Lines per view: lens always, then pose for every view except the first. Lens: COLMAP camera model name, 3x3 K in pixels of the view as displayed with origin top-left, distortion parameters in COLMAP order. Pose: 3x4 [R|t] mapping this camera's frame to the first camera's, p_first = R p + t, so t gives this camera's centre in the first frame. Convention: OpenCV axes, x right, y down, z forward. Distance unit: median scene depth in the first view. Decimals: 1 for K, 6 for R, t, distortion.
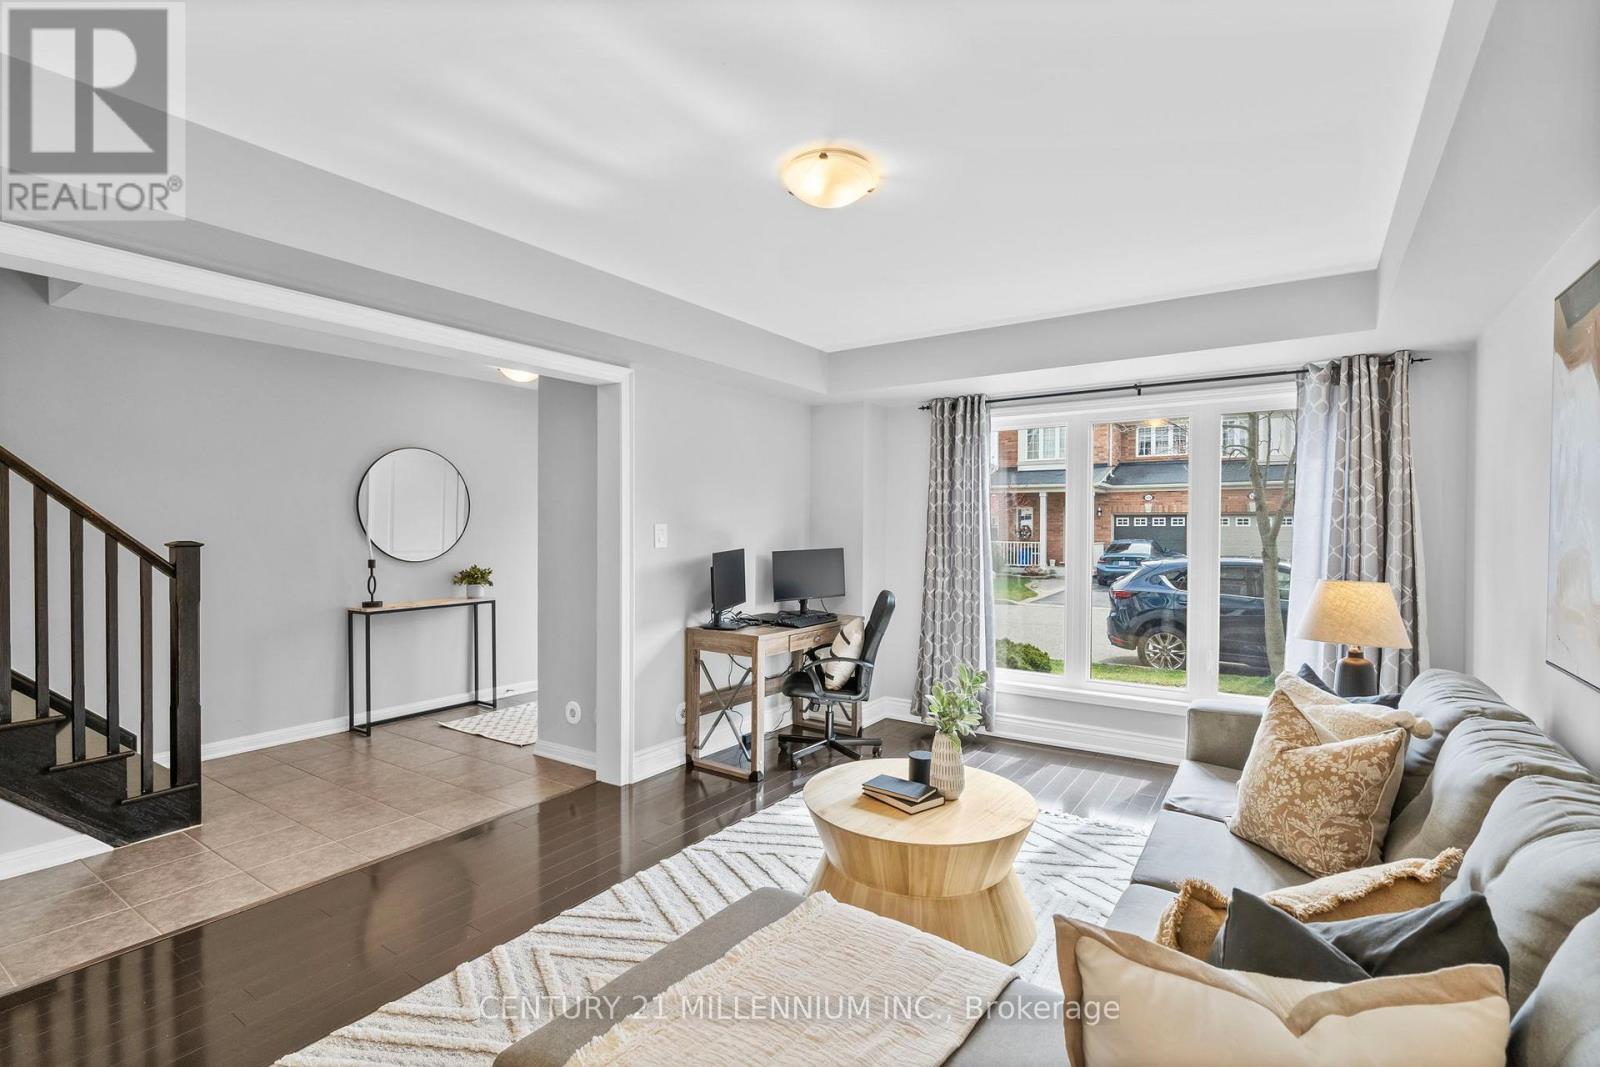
lens RADIAL K [[742.7, 0, 791.6], [0, 742.7, 533.0], [0, 0, 1]] dist [-0.003166, 0.000887]
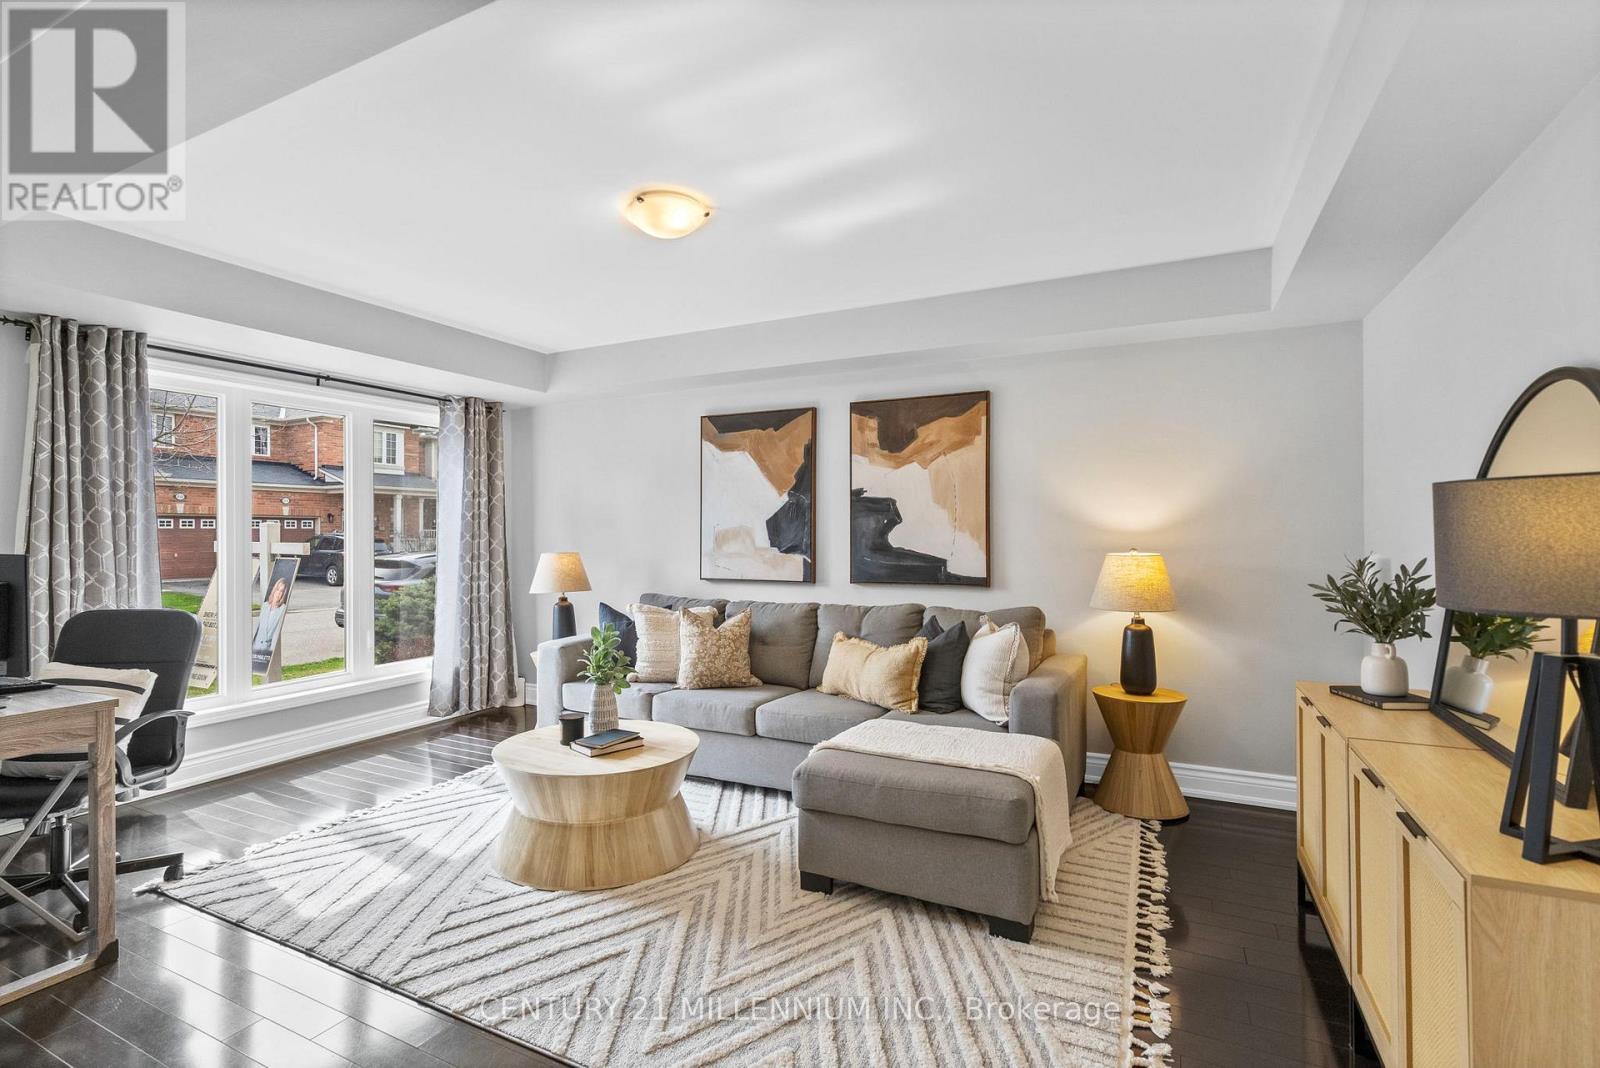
lens RADIAL K [[742.7, 0, 791.6], [0, 742.7, 533.5], [0, 0, 1]] dist [-0.003166, 0.000887]
pose [[-0.139535, -0.004916, 0.990205, -0.682500], [0.010541, 0.999924, 0.006449, 0.014716], [-0.990161, 0.011338, -0.139472, 0.578695]]
